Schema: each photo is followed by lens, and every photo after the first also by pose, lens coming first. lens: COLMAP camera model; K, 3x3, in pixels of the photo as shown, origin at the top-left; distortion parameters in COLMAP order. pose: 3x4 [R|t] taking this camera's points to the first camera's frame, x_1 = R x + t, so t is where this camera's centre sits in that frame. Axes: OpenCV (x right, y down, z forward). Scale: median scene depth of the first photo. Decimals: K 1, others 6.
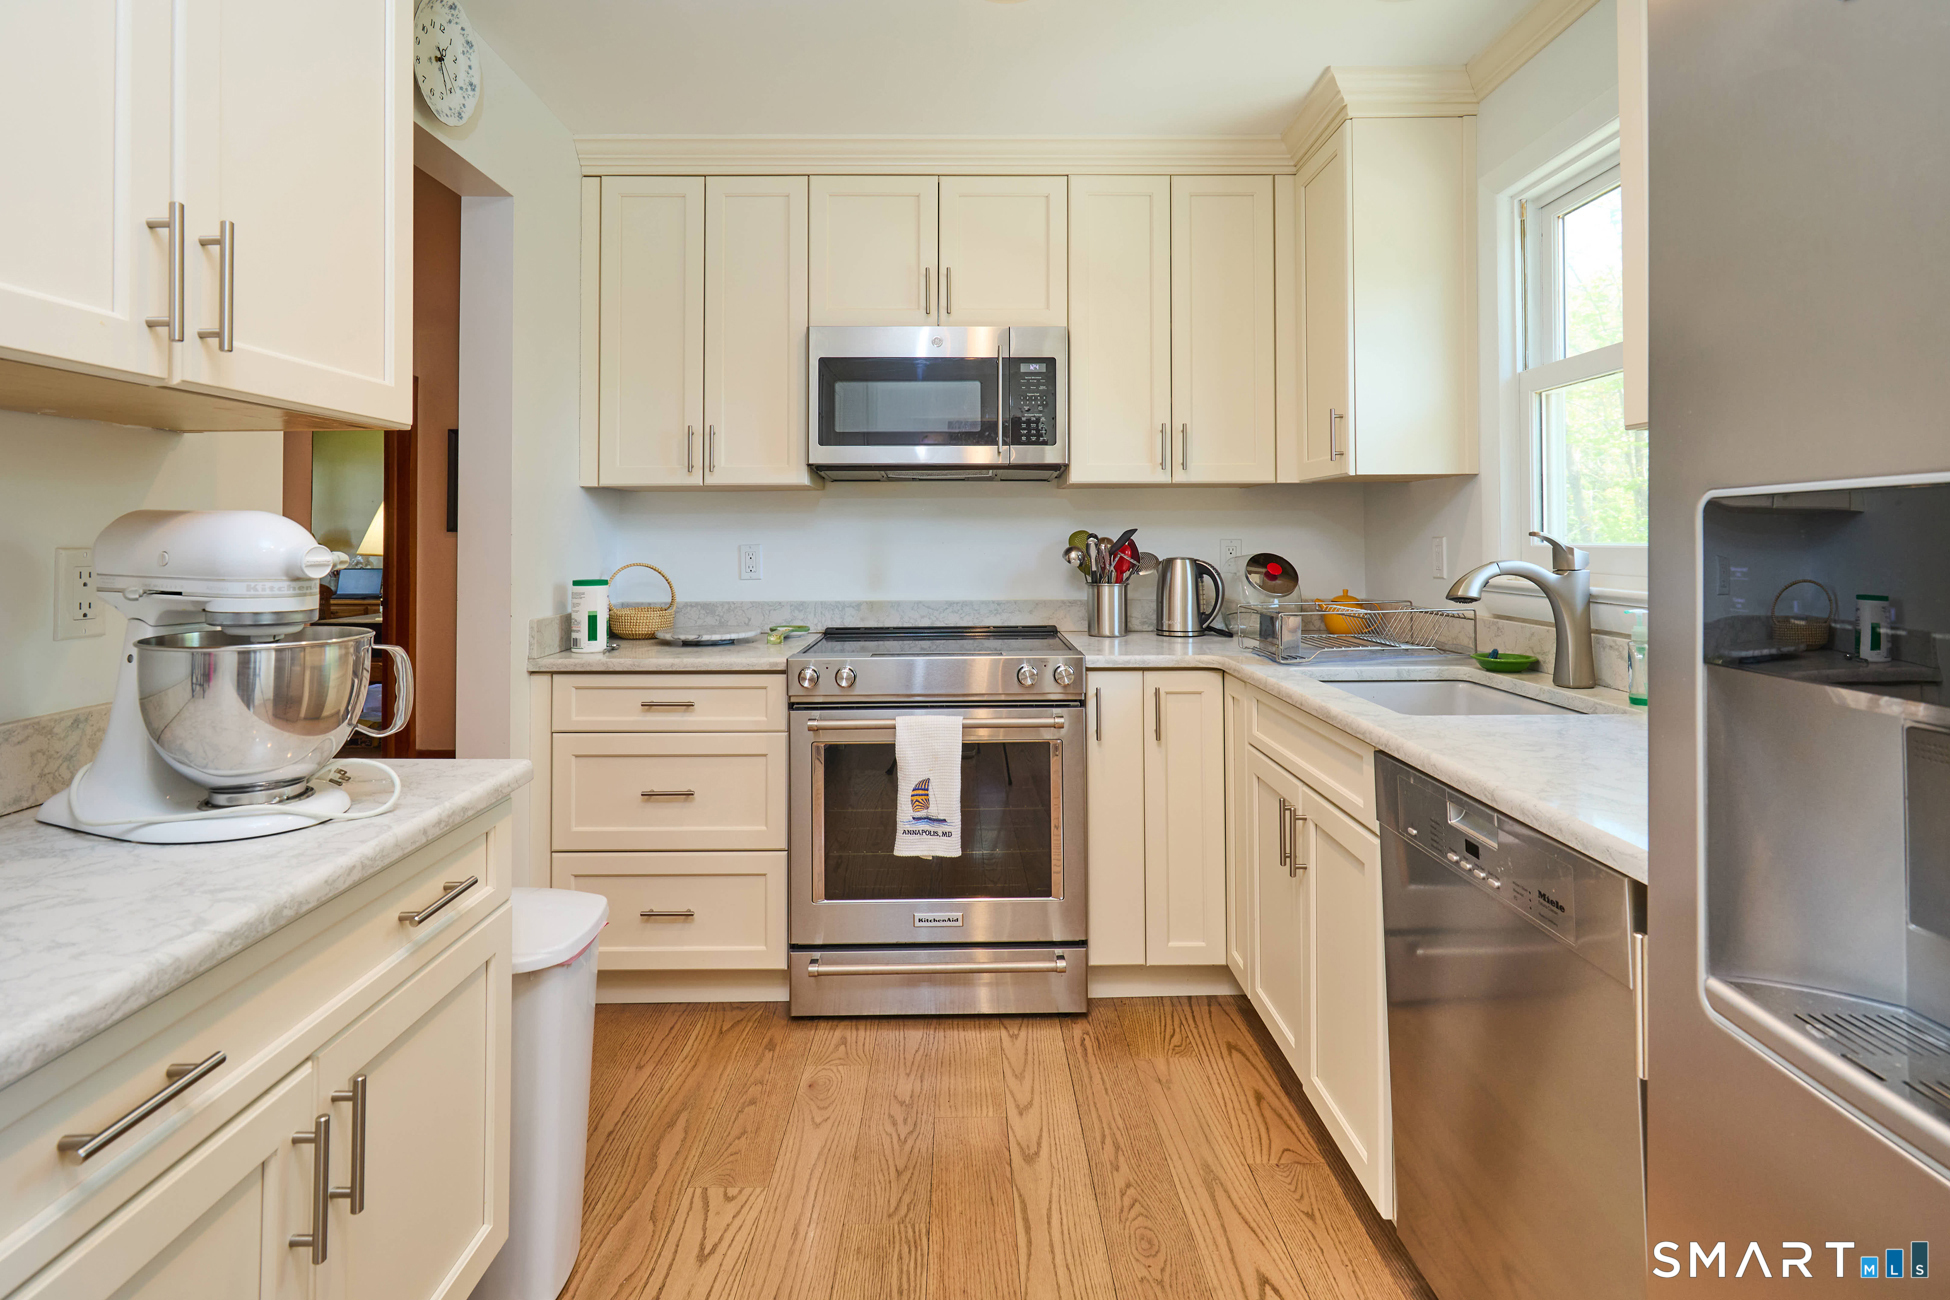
lens RADIAL K [[946.4, 0, 958.1], [0, 946.4, 518.3], [0, 0, 1]] dist [-0.004029, -0.000009]
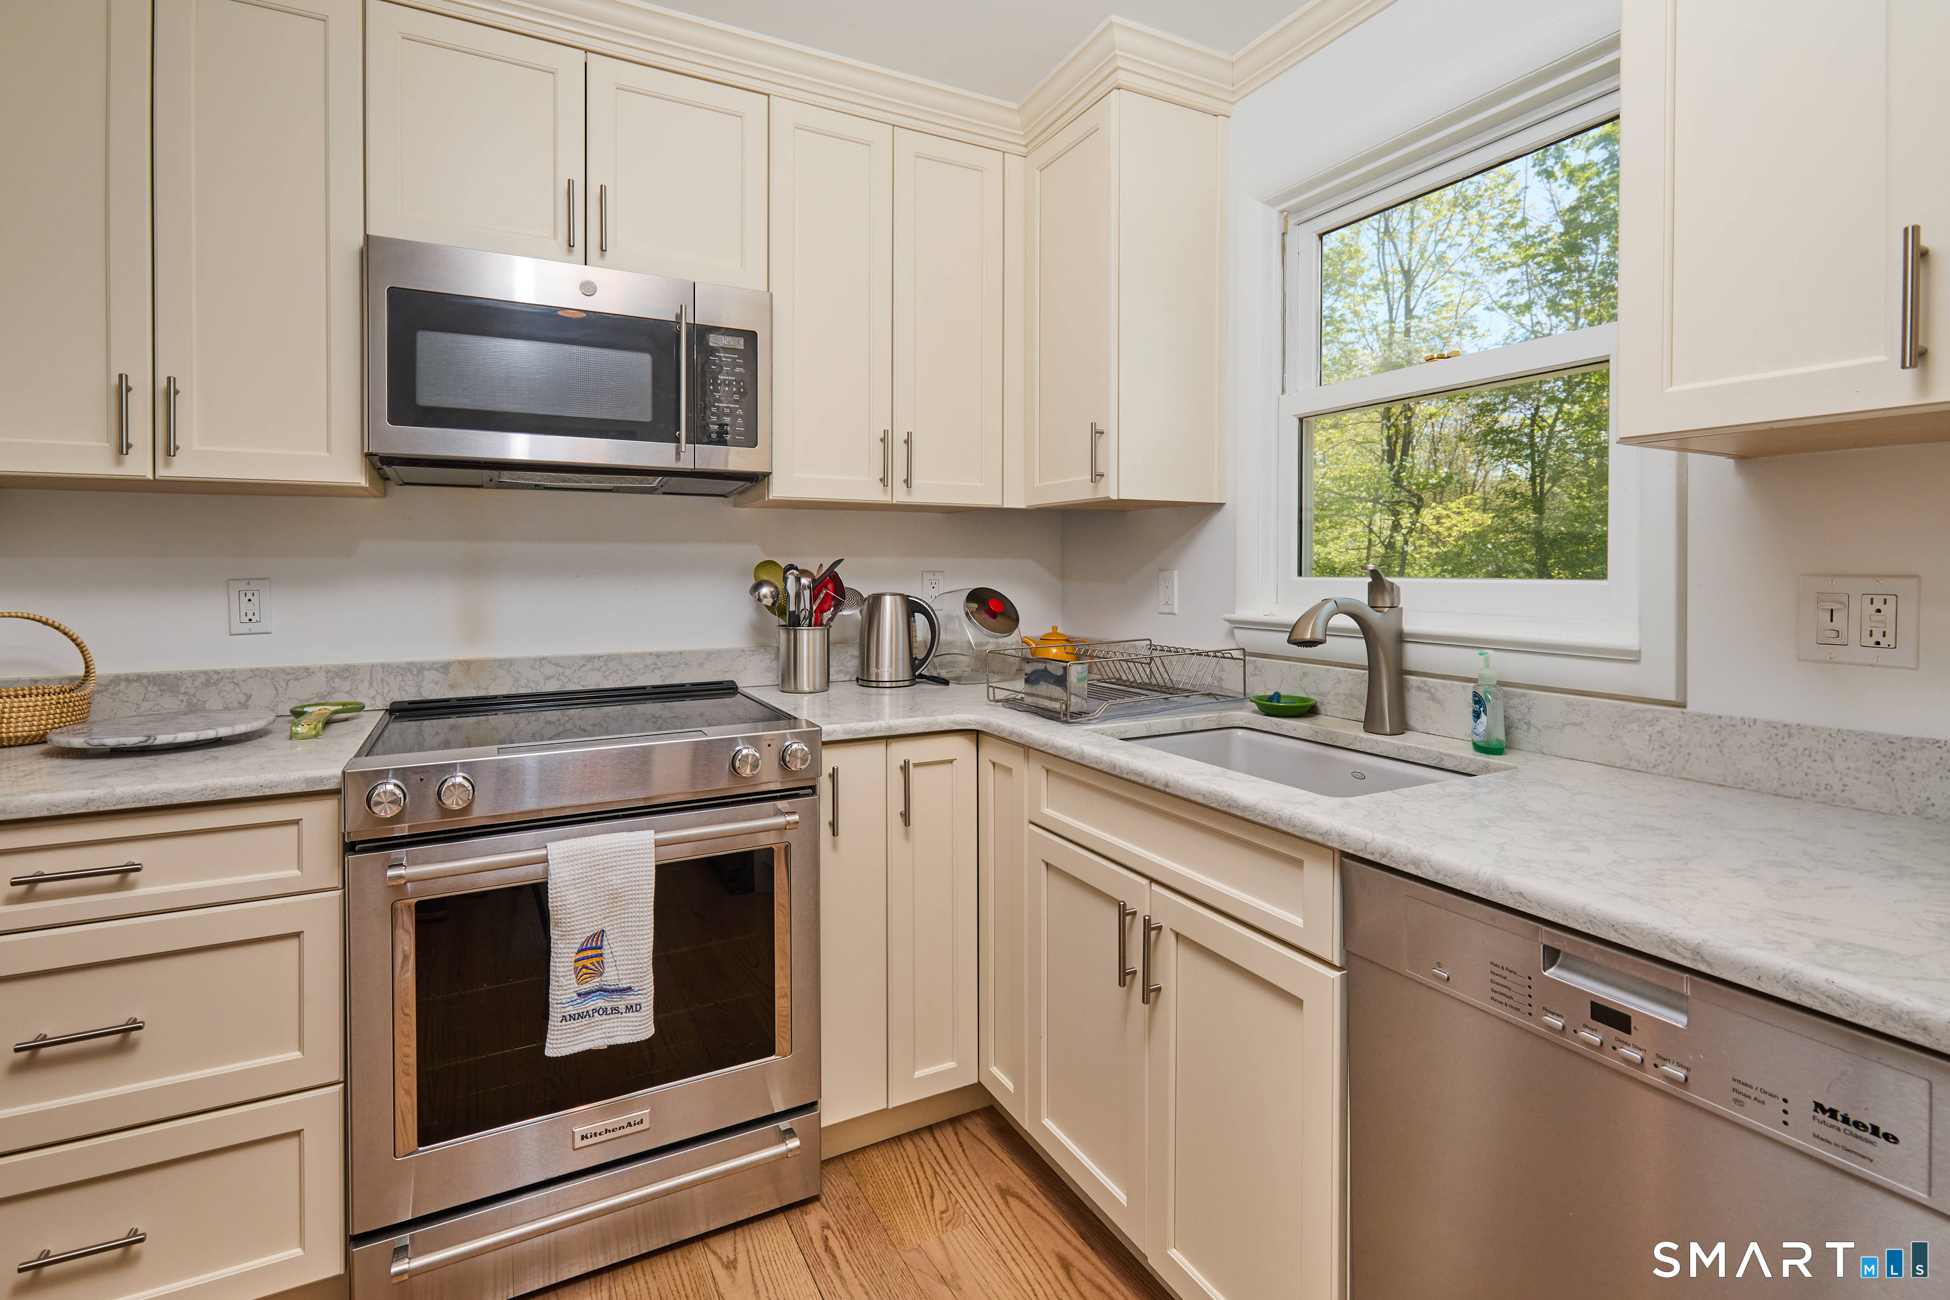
lens RADIAL K [[896.2, 0, 956.7], [0, 896.2, 577.0], [0, 0, 1]] dist [0.000449, -0.001014]
pose [[0.887359, -0.001282, 0.461077, -0.096381], [-0.012819, 0.999541, 0.027452, 0.005058], [-0.460900, -0.030270, 0.886936, 0.317900]]
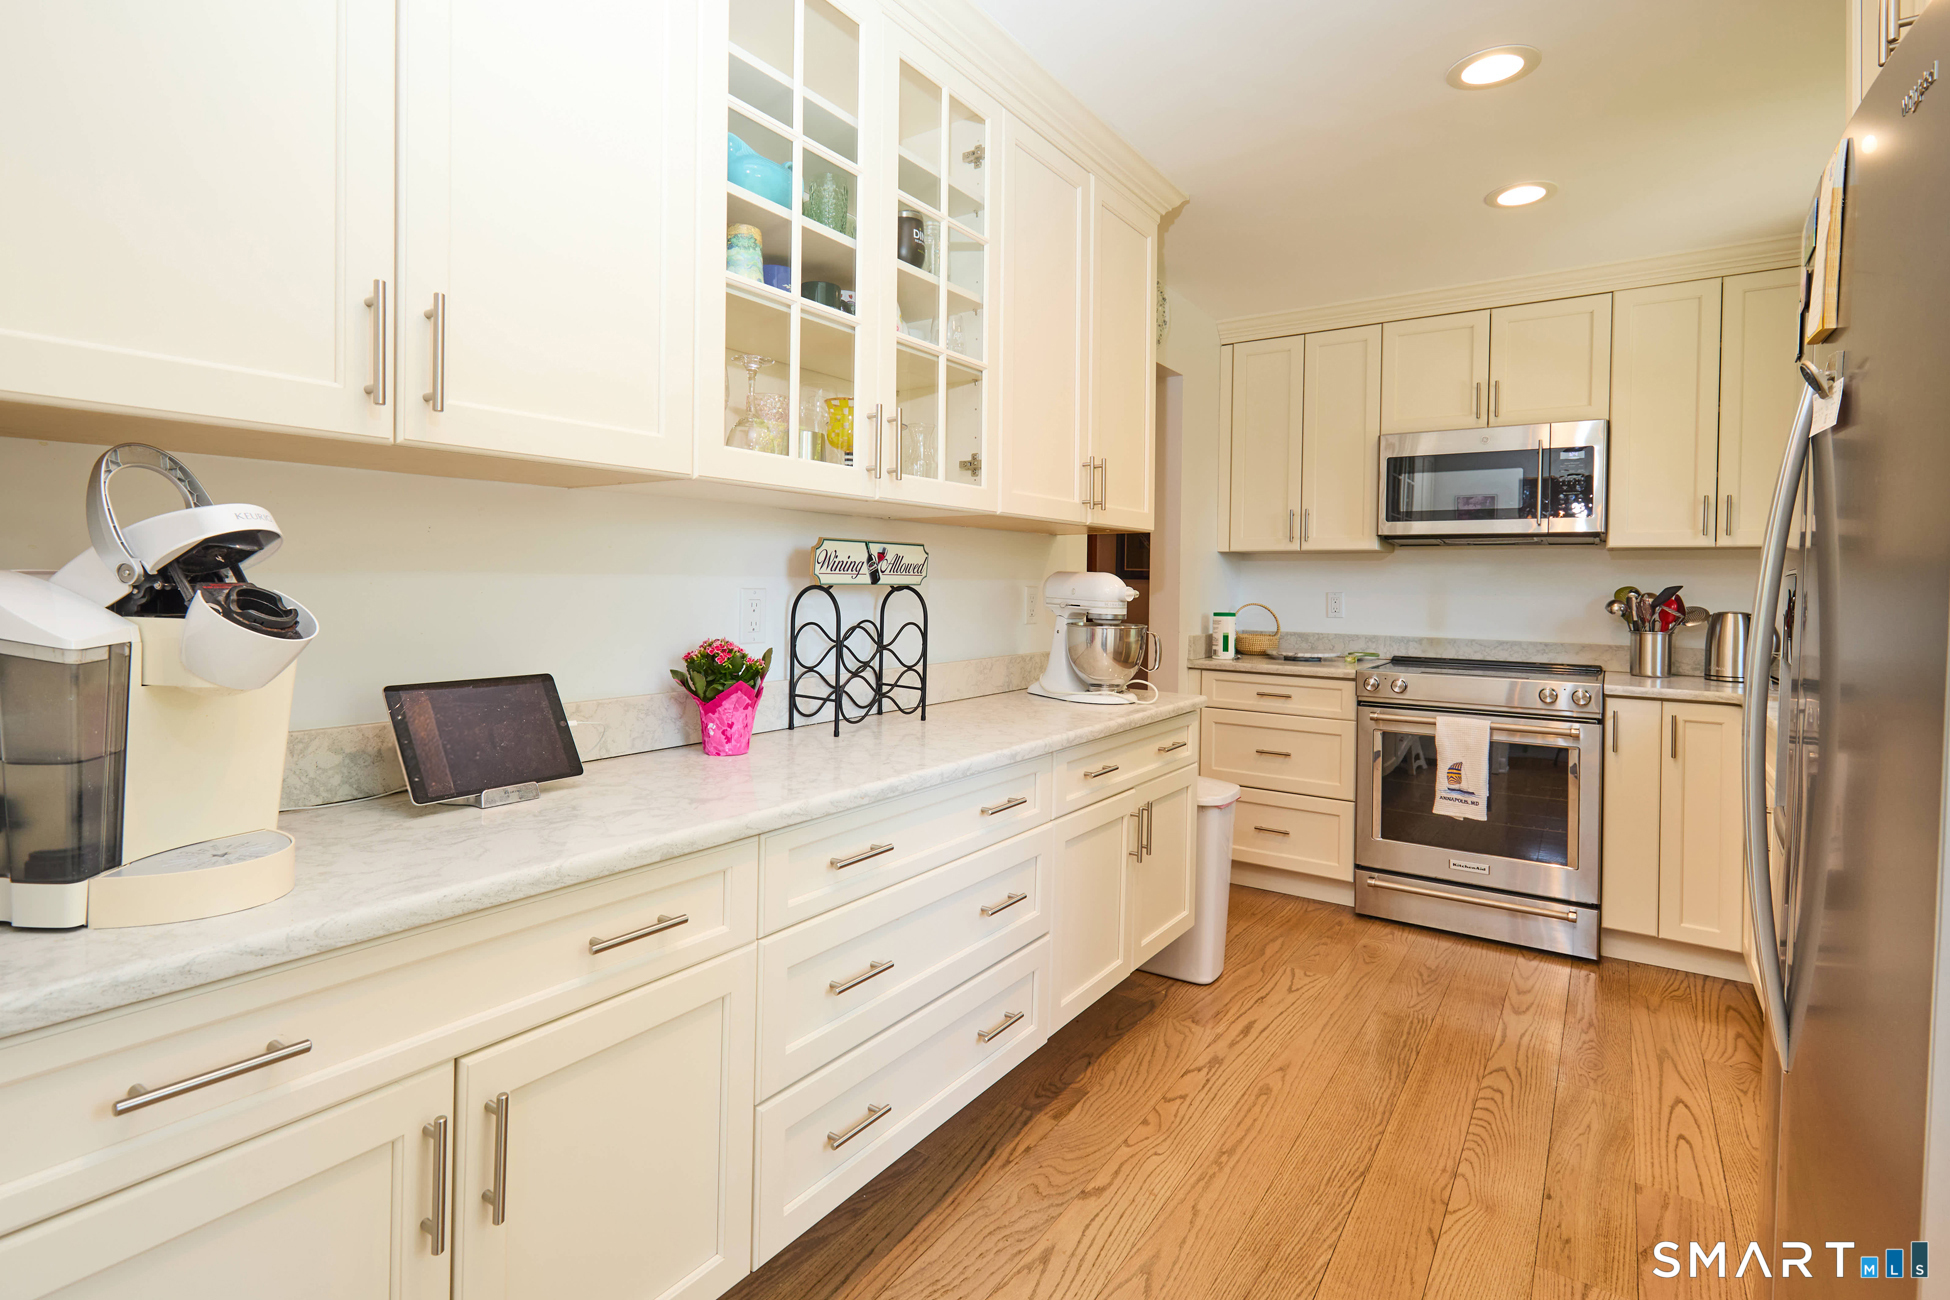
lens RADIAL K [[896.2, 0, 984.1], [0, 896.2, 587.0], [0, 0, 1]] dist [0.000449, -0.001014]
pose [[0.820868, 0.018183, -0.570828, 0.134976], [-0.006044, 0.999714, 0.023153, -0.009404], [0.571086, -0.015556, 0.820743, -0.462973]]
